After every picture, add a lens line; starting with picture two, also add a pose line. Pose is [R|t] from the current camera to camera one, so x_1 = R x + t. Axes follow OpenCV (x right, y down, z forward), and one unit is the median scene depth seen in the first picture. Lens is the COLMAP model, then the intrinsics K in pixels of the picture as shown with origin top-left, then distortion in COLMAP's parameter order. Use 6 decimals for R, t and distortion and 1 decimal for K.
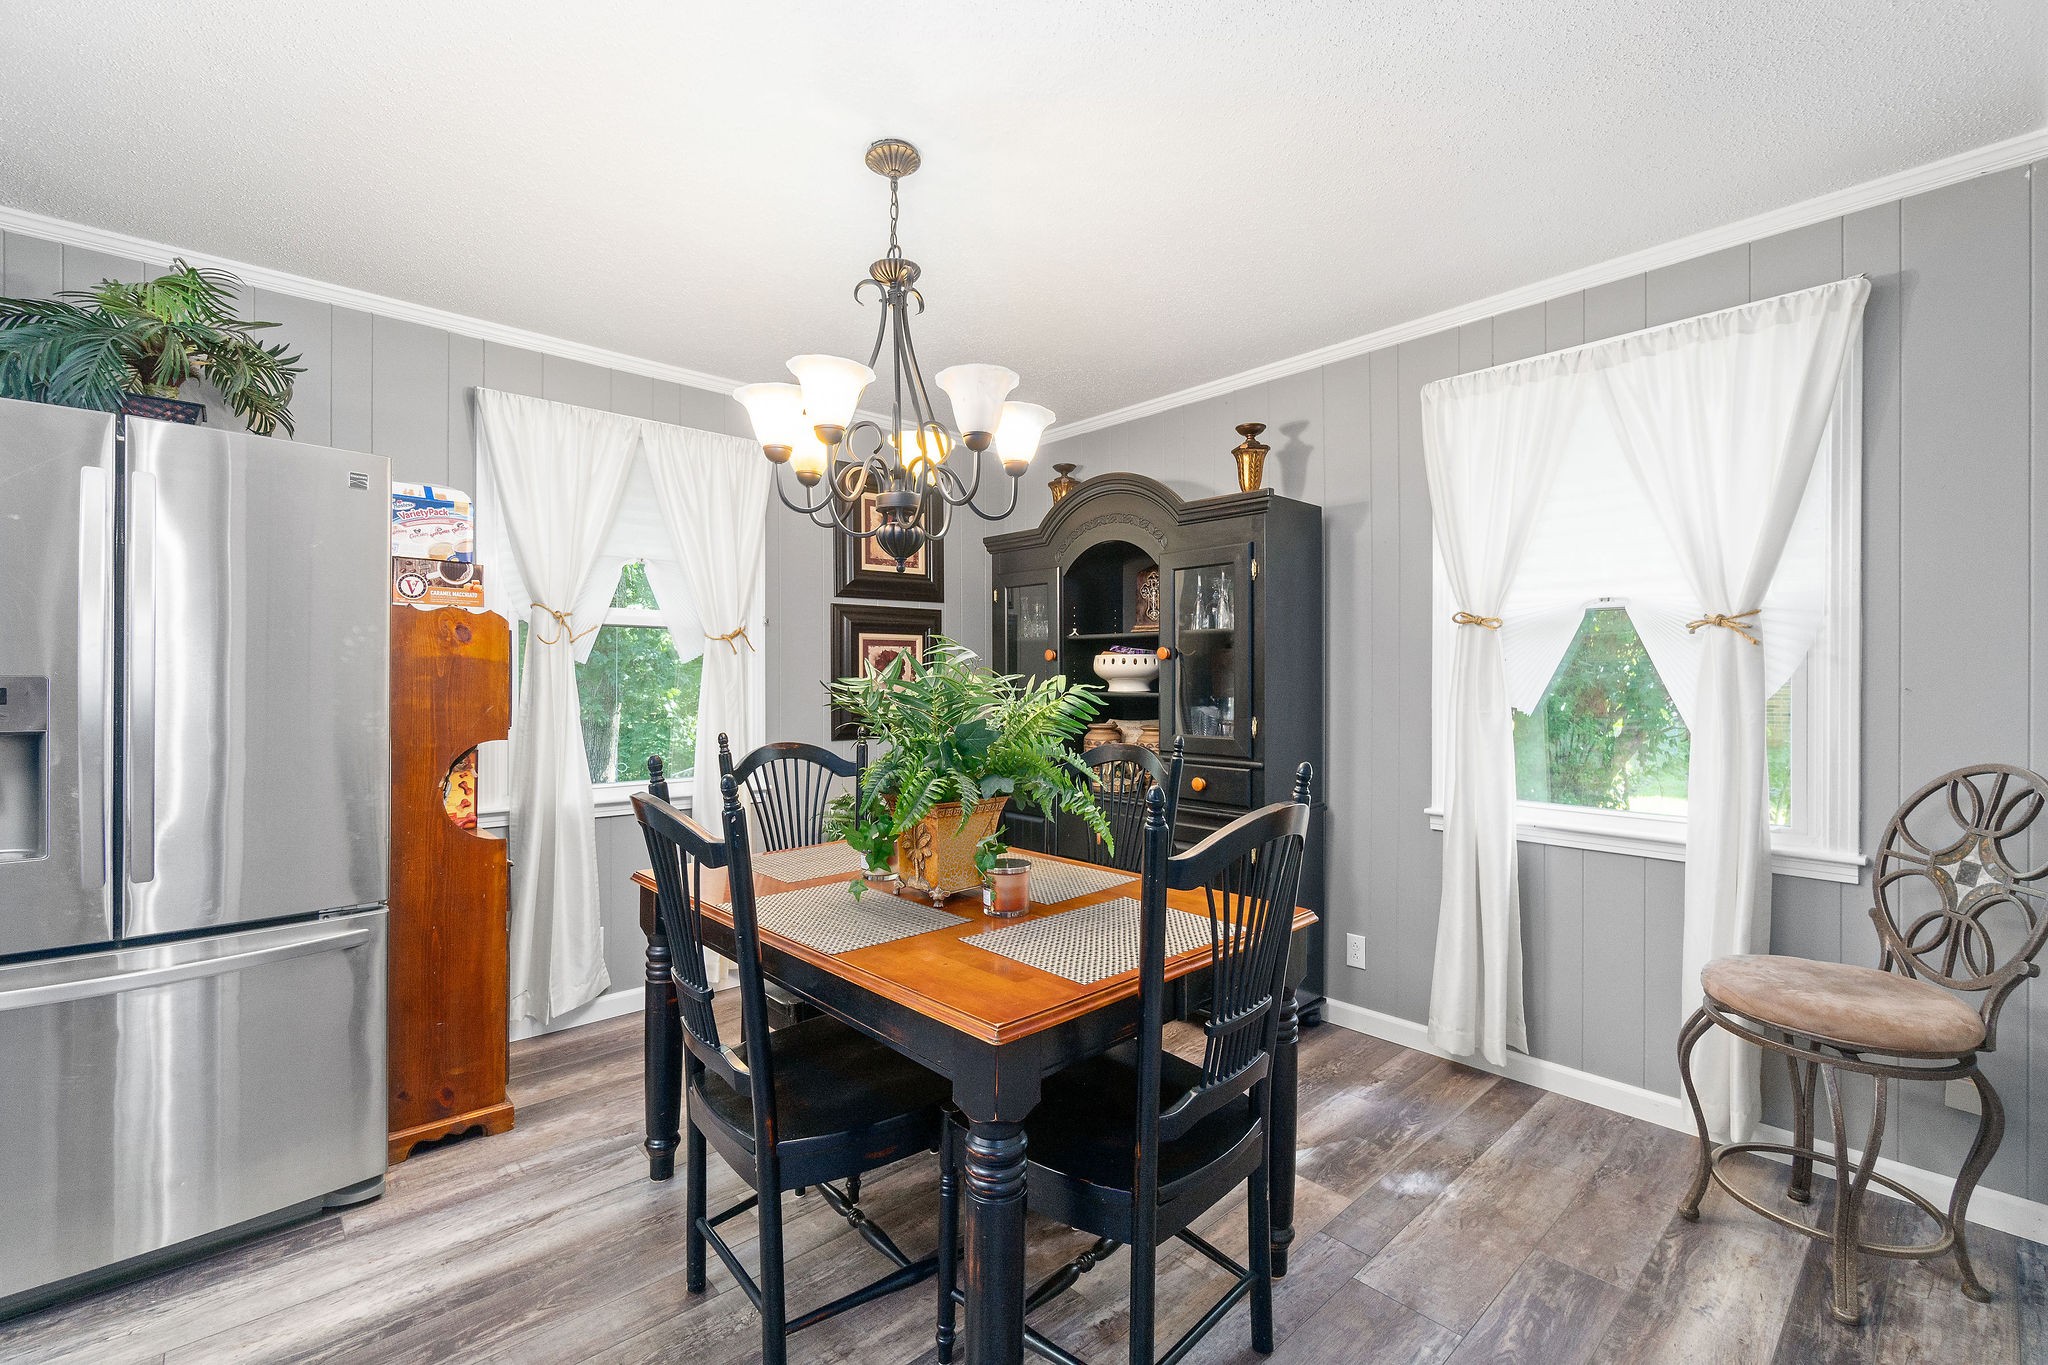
lens RADIAL K [[881.1, 0, 1021.8], [0, 881.1, 678.5], [0, 0, 1]] dist [0.000041, -0.000015]
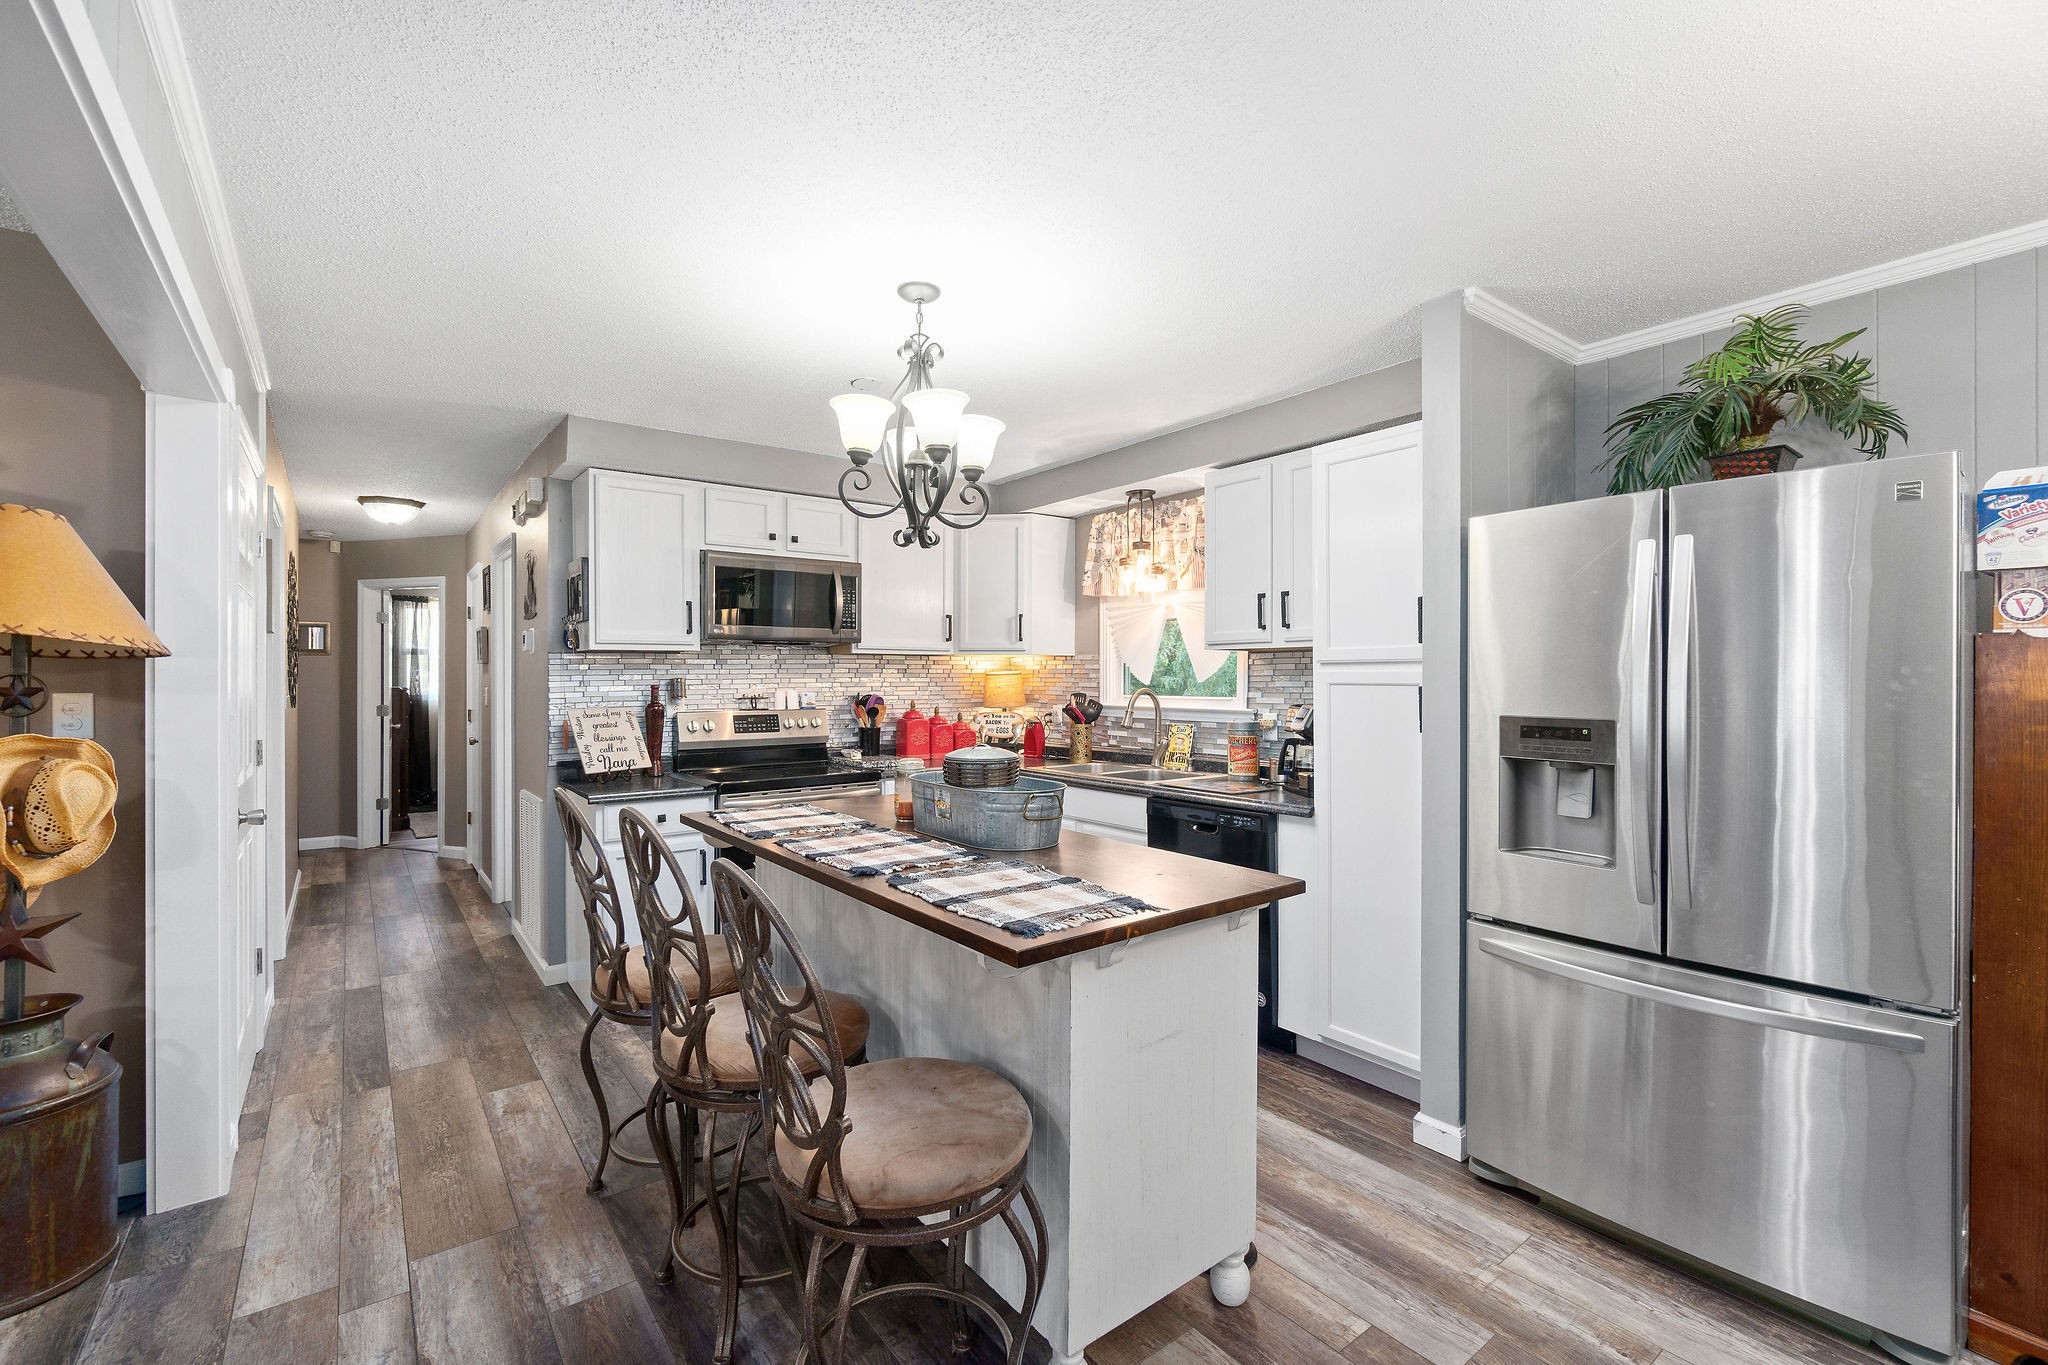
lens RADIAL K [[881.1, 0, 1021.8], [0, 881.1, 678.5], [0, 0, 1]] dist [0.000041, -0.000015]
pose [[-0.082358, -0.006983, -0.996578, 0.125740], [-0.000320, 0.999976, -0.006980, -0.037267], [0.996603, -0.000256, -0.082358, 0.211007]]
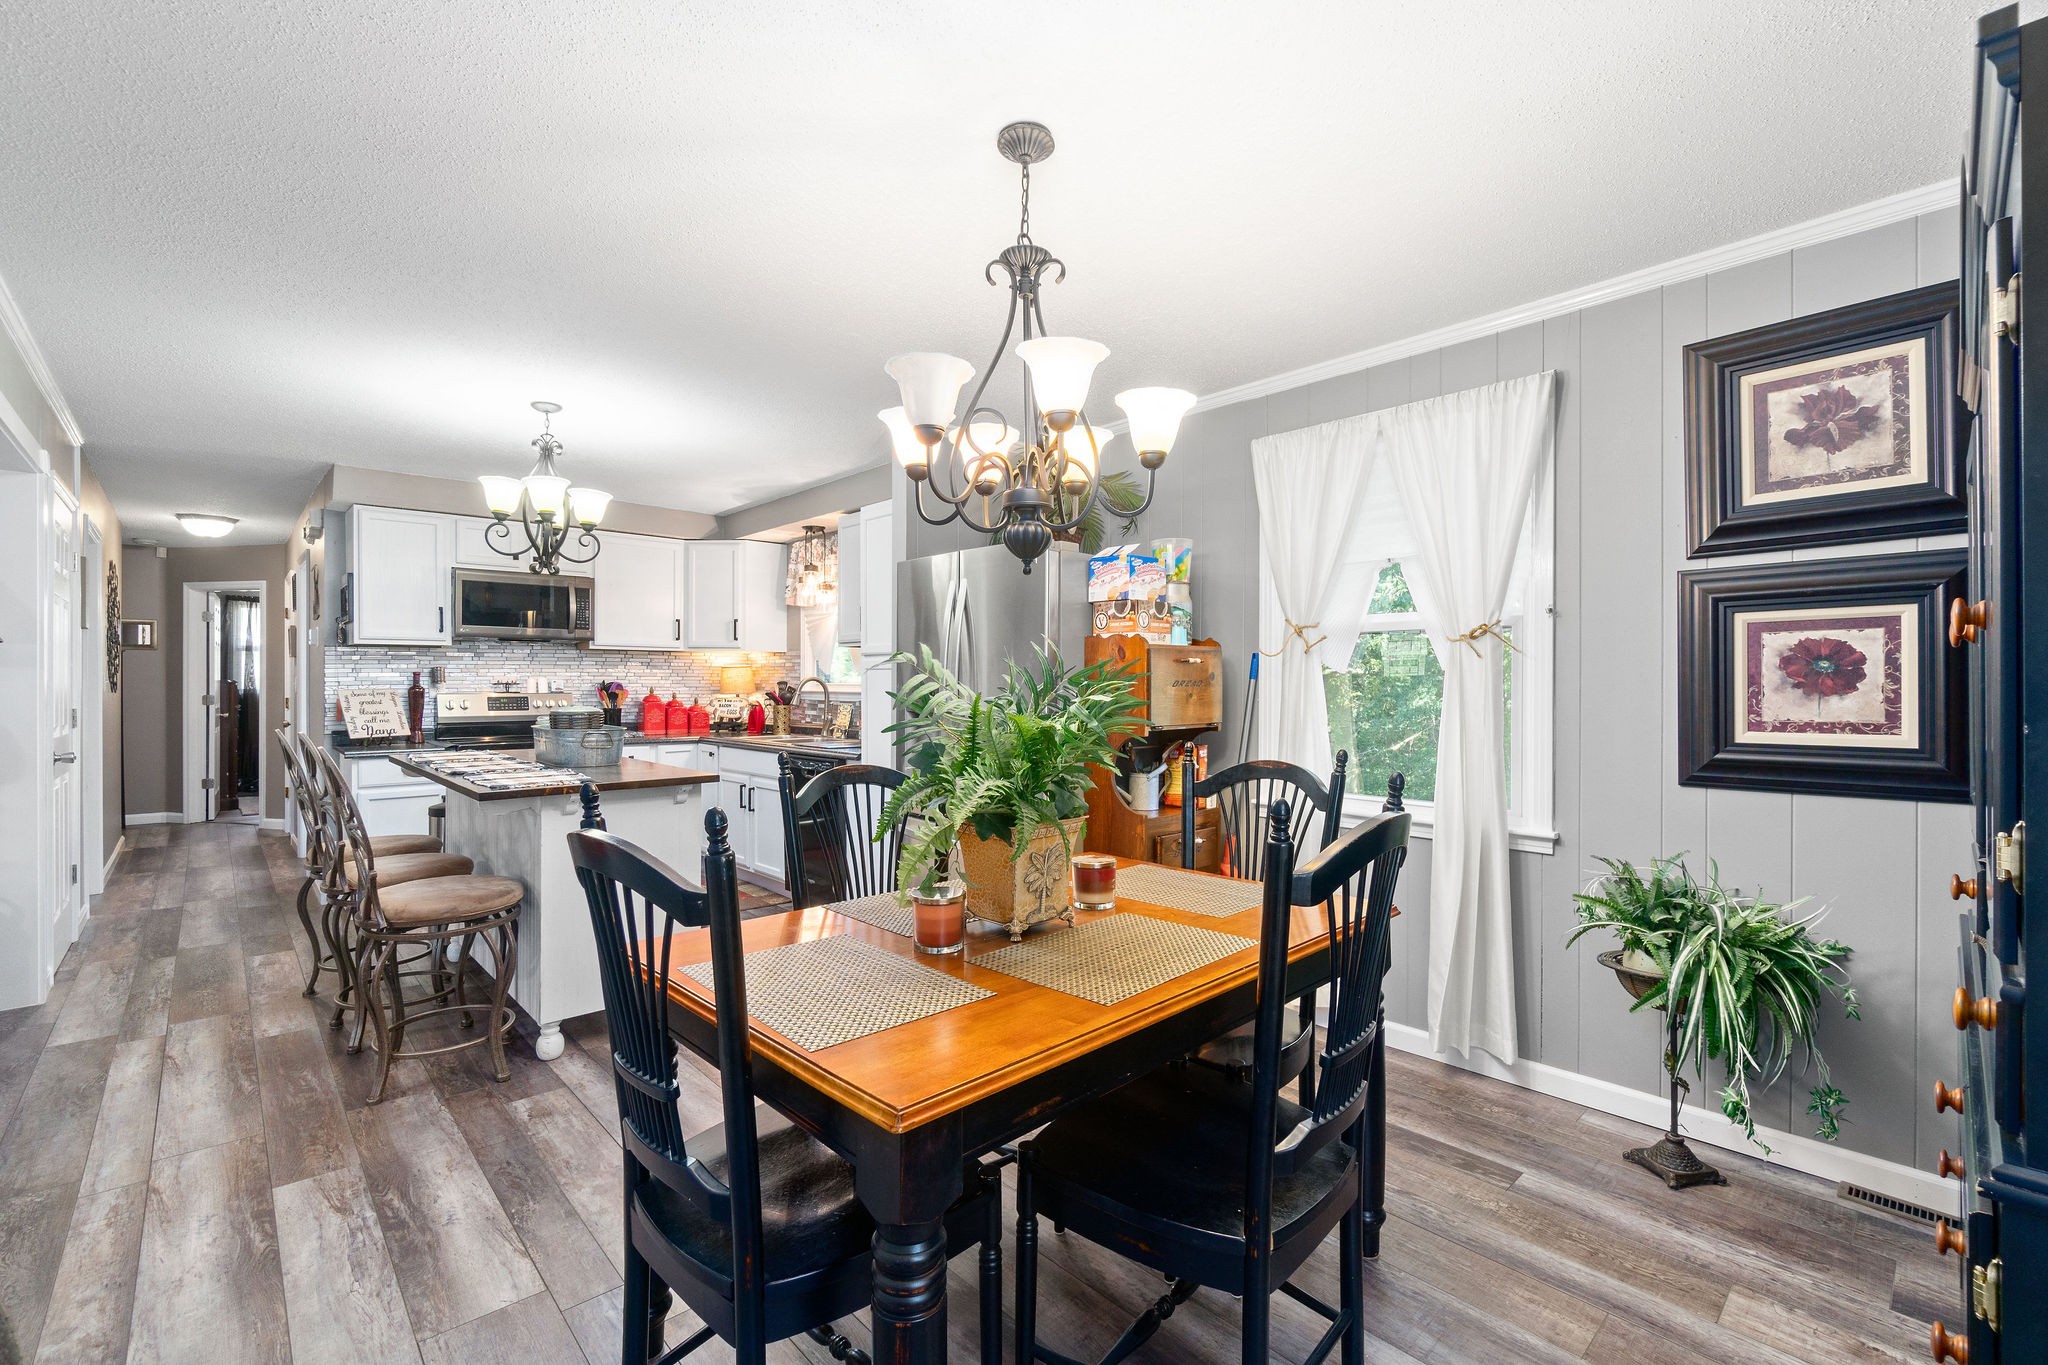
lens RADIAL K [[880.5, 0, 1019.6], [0, 880.5, 687.6], [0, 0, 1]] dist [-0.000446, -0.000057]
pose [[0.010098, -0.001852, -0.999947, 0.685998], [-0.002655, 0.999995, -0.001879, 0.002612], [0.999945, 0.002674, 0.010093, 0.840996]]
